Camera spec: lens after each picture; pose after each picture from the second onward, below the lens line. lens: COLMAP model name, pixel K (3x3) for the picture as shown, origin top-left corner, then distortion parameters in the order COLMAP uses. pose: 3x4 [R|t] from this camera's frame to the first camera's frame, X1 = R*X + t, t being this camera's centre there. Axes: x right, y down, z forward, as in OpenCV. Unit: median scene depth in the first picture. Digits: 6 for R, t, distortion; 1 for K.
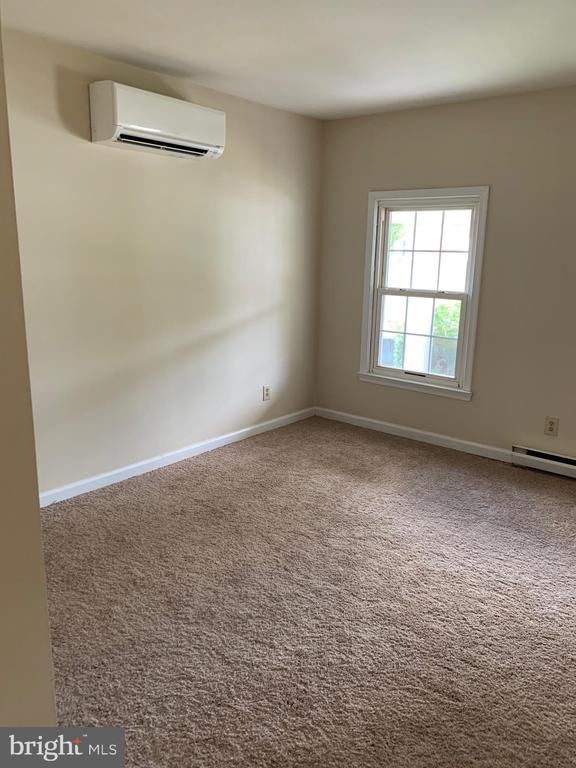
lens RADIAL K [[579.9, 0, 288.0], [0, 579.9, 384.0], [0, 0, 1]] dist [0.007492, -0.006539]
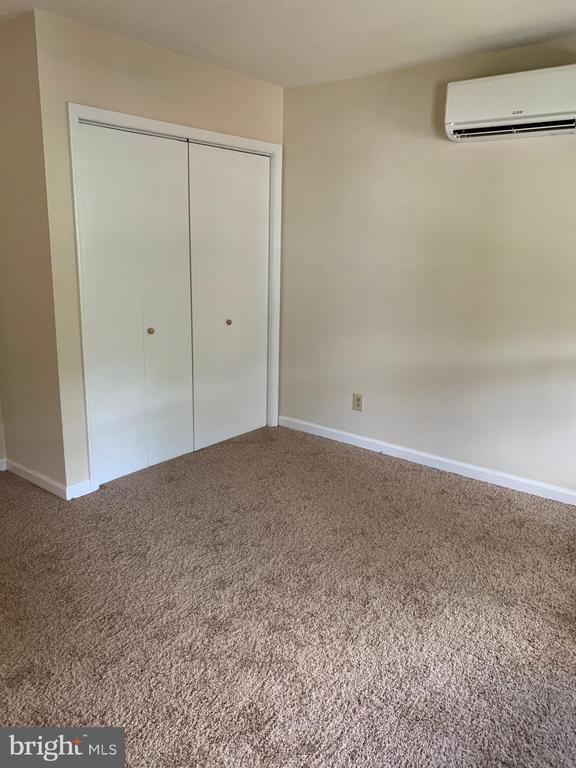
lens RADIAL K [[579.9, 0, 288.0], [0, 579.9, 384.0], [0, 0, 1]] dist [0.007492, -0.006539]
pose [[0.022300, 0.231599, -0.972556, 0.672022], [-0.252012, 0.942686, 0.218708, -0.132244], [0.967467, 0.240218, 0.079388, 0.620612]]
